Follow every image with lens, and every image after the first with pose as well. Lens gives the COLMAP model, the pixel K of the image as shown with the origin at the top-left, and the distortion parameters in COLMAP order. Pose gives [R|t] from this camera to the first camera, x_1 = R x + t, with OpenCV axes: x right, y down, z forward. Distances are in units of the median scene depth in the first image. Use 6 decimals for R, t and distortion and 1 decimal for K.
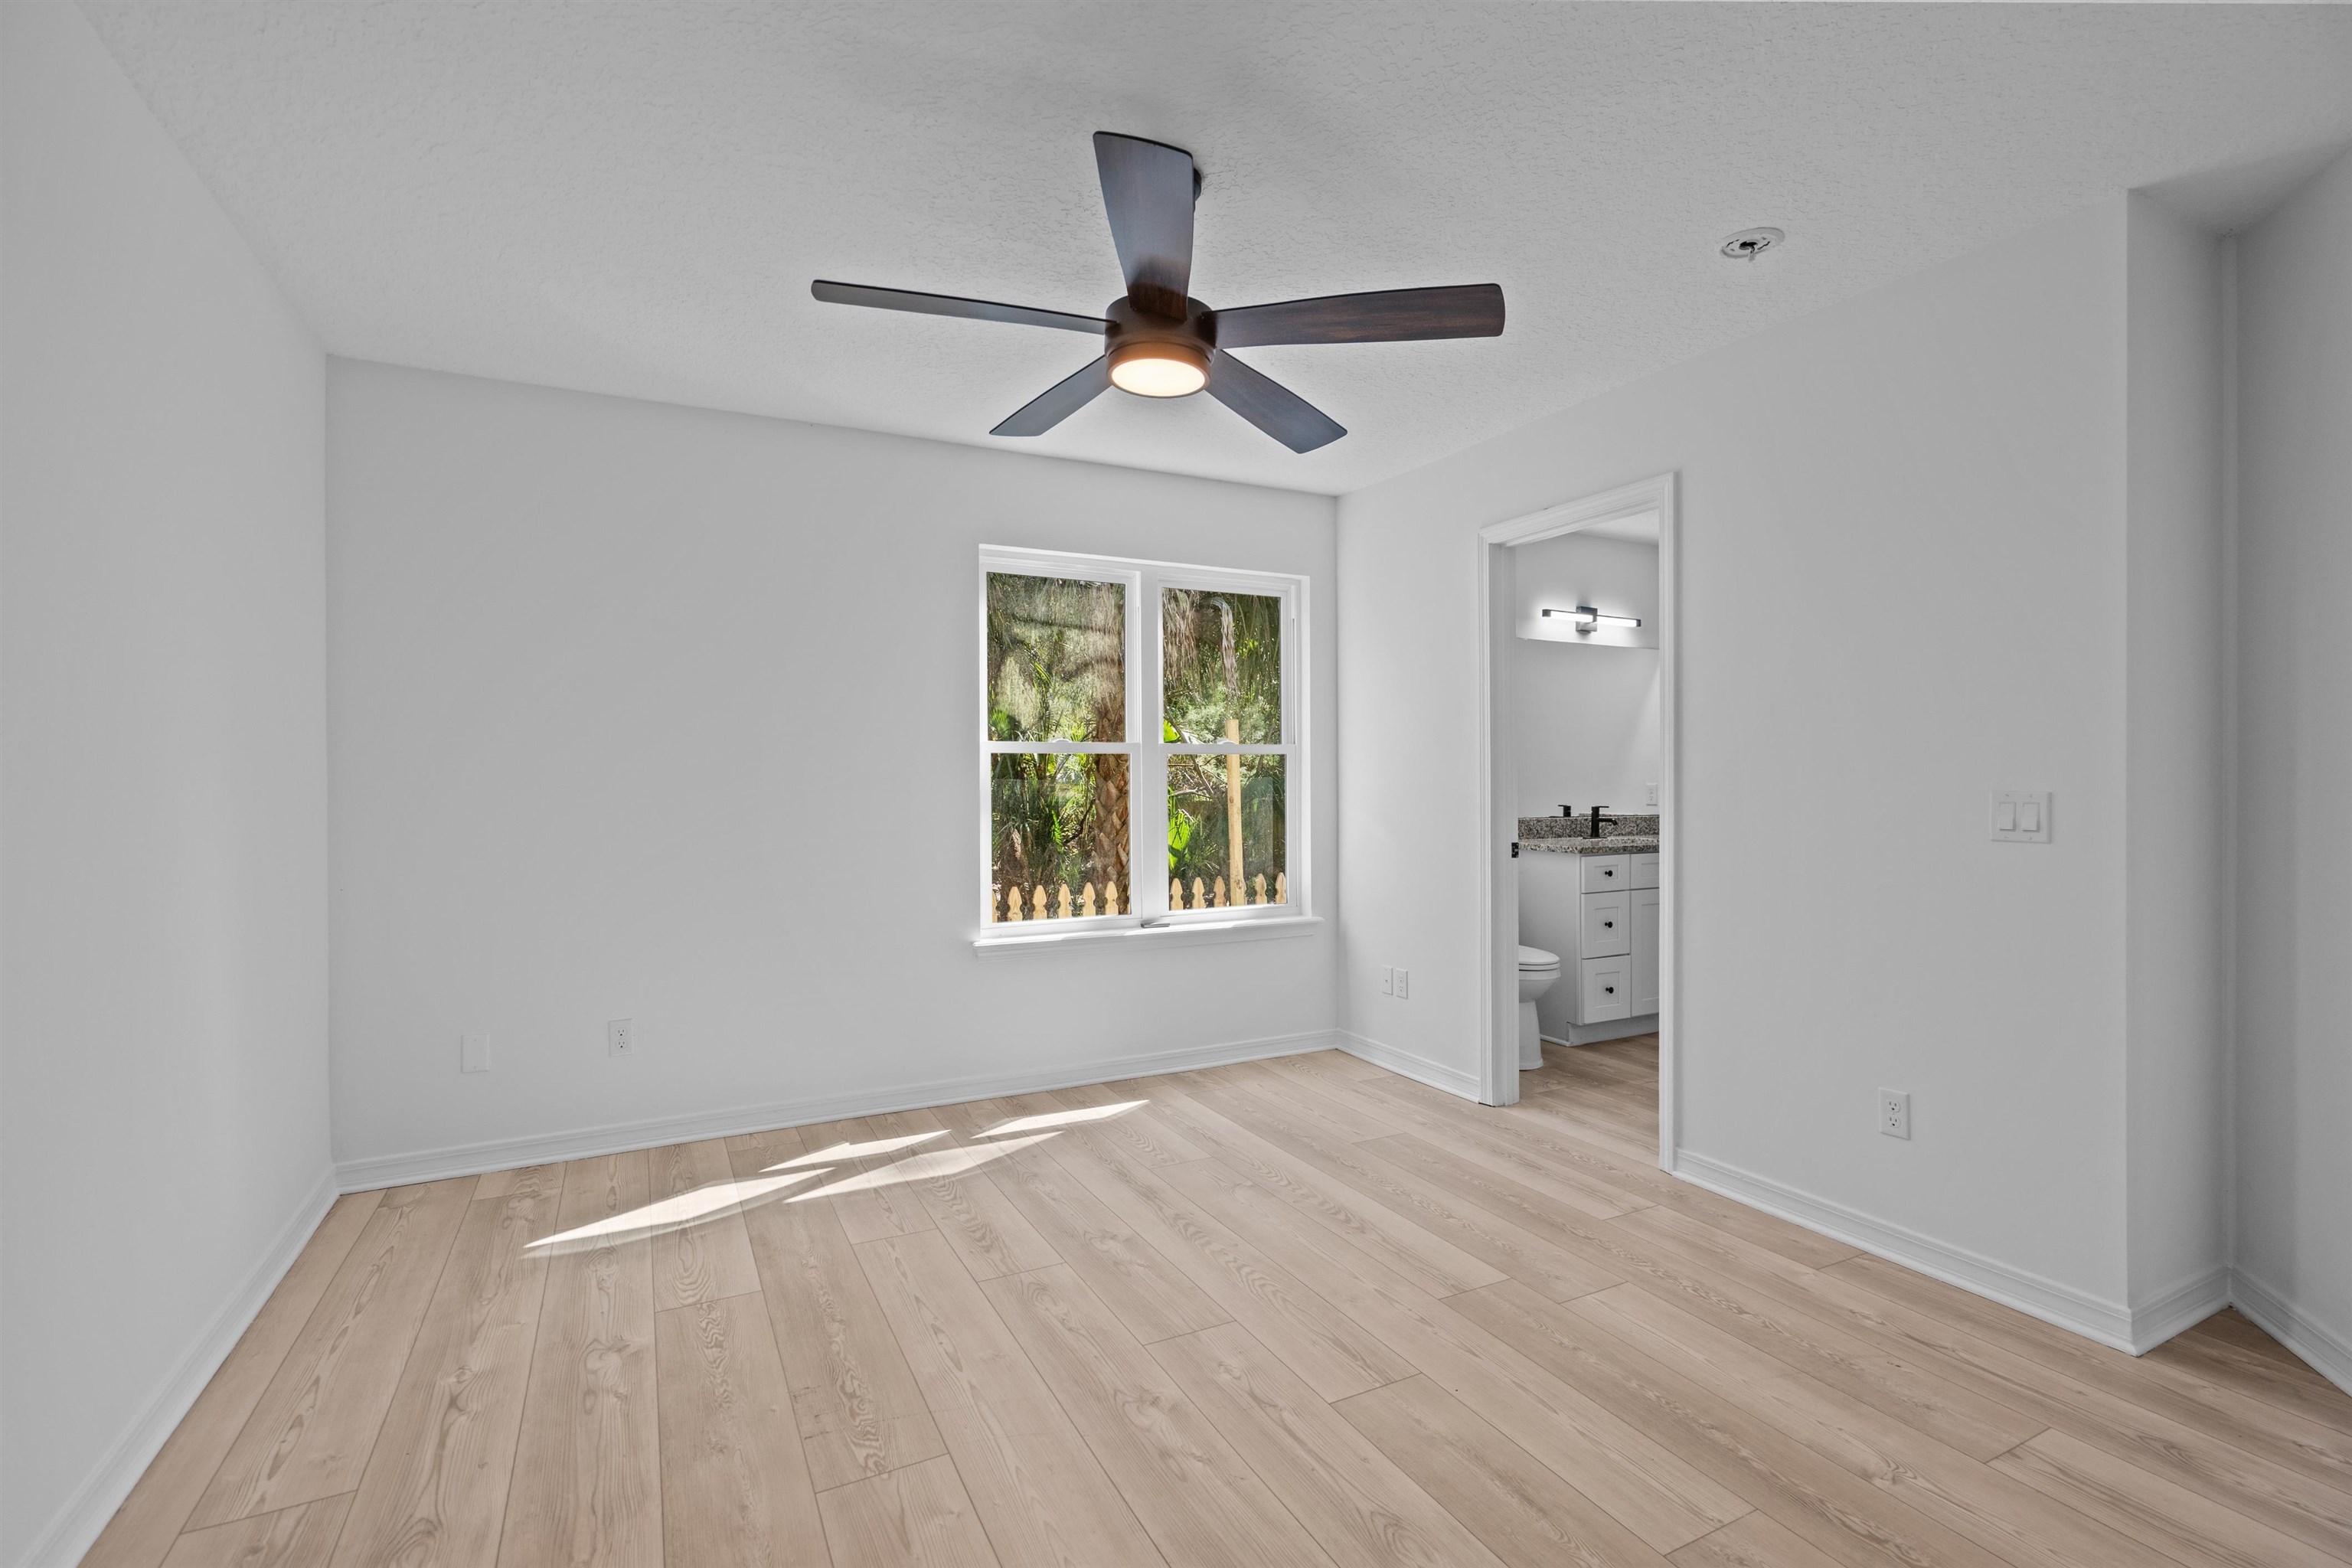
lens RADIAL K [[1066.4, 0, 1177.4], [0, 1066.4, 779.0], [0, 0, 1]] dist [-0.002523, 0.000336]
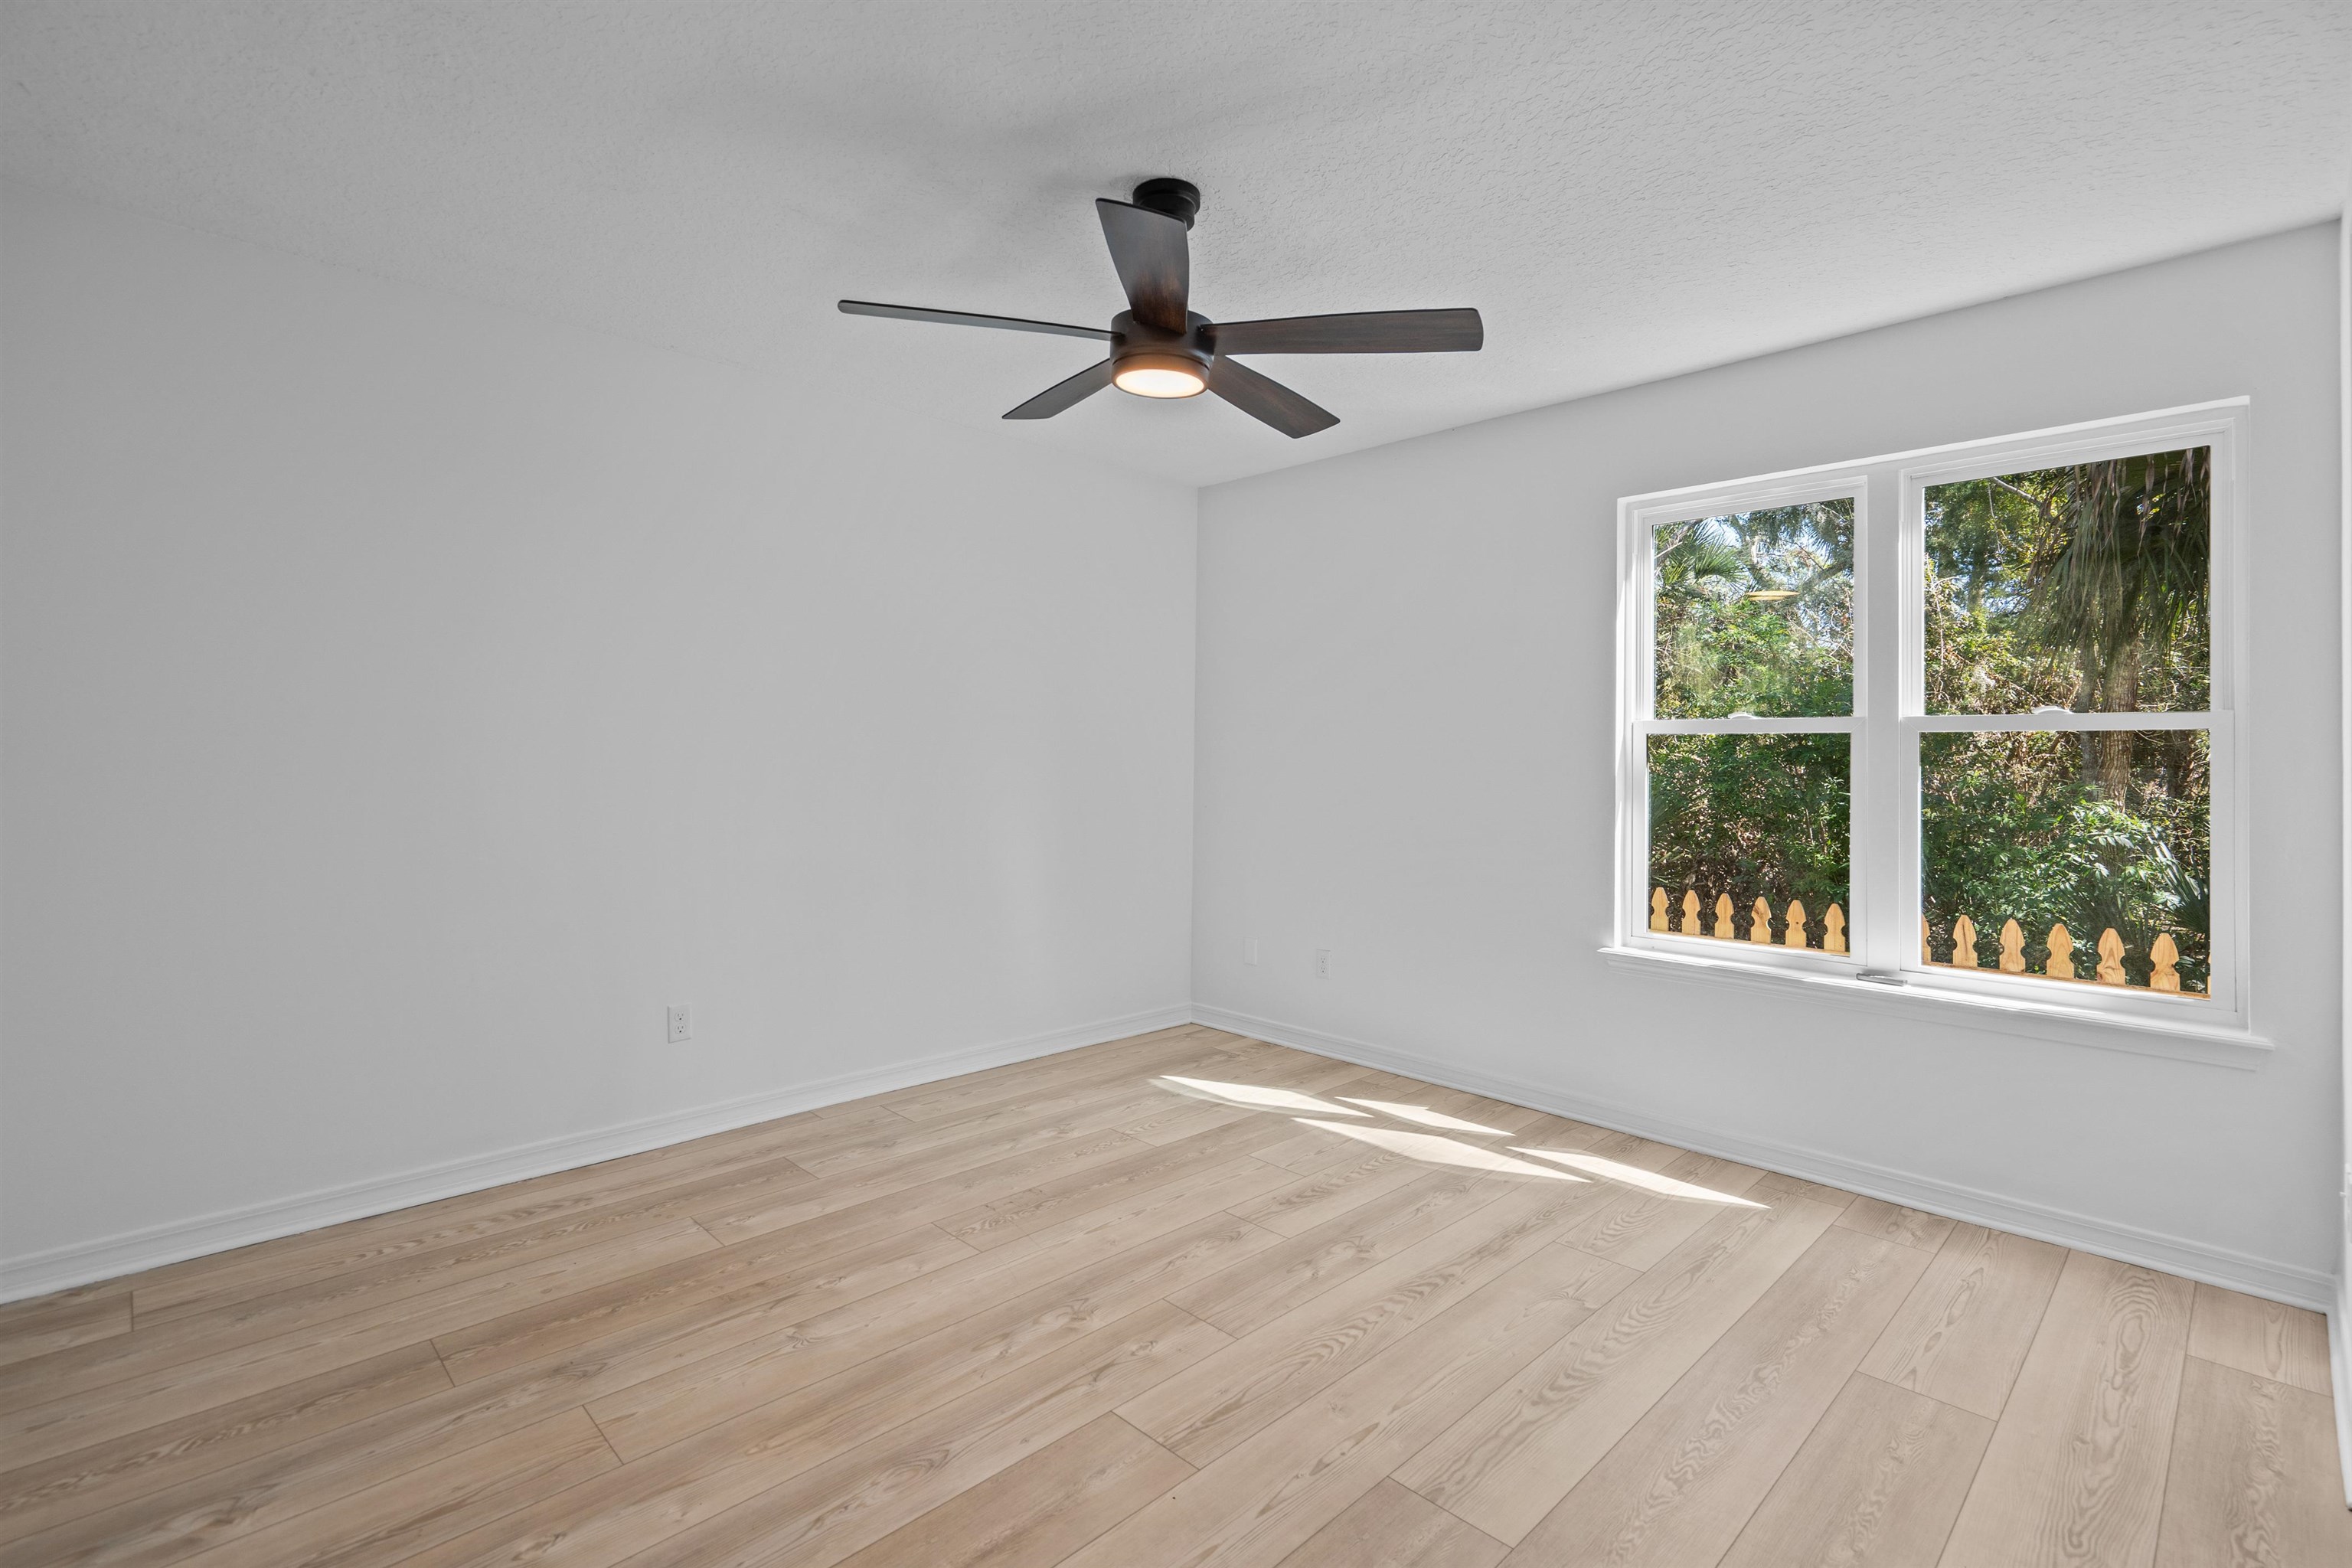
lens RADIAL K [[1074.1, 0, 1170.2], [0, 1074.1, 752.2], [0, 0, 1]] dist [-0.000644, 0.000407]
pose [[0.295645, 0.001927, -0.955296, 0.755956], [-0.012344, 0.999922, -0.001803, -0.005465], [0.955218, 0.012326, 0.295646, 0.527532]]
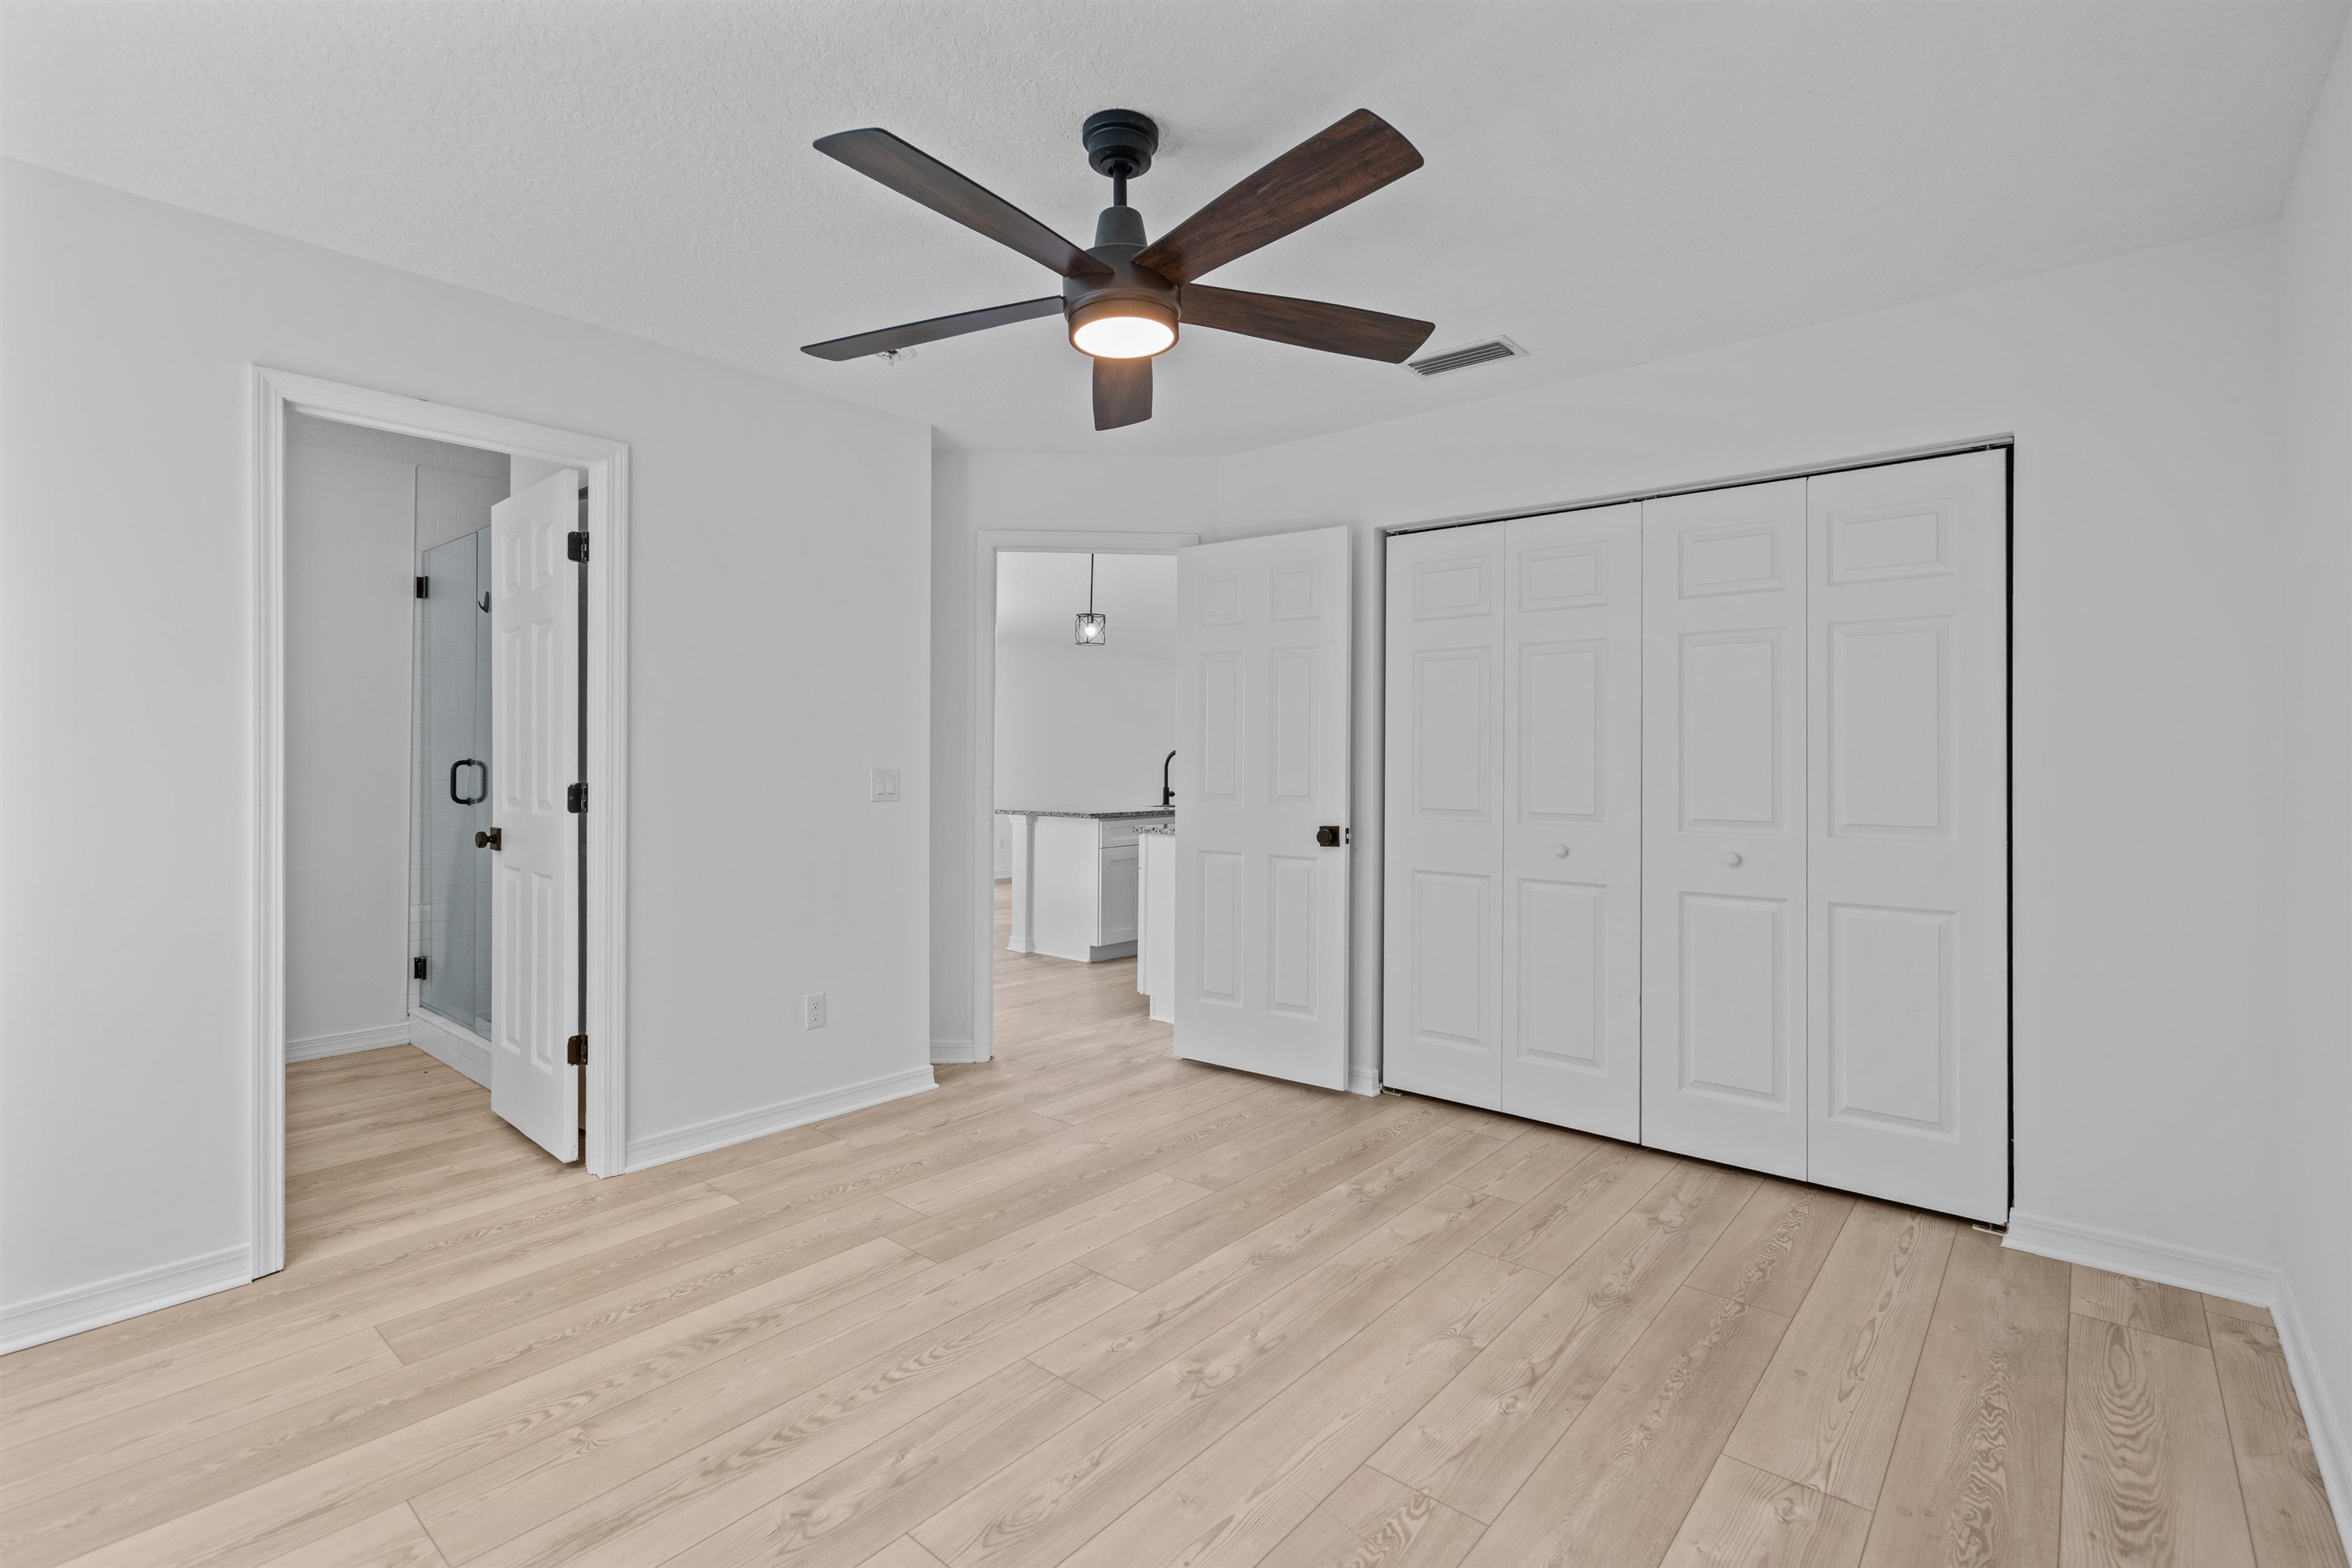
lens RADIAL K [[1071.4, 0, 1175.3], [0, 1071.4, 763.5], [0, 0, 1]] dist [-0.004907, 0.001206]
pose [[-0.379924, -0.003601, 0.925011, -0.676309], [-0.000976, 0.999993, 0.003492, -0.004112], [-0.925017, 0.000424, -0.379925, 0.987222]]
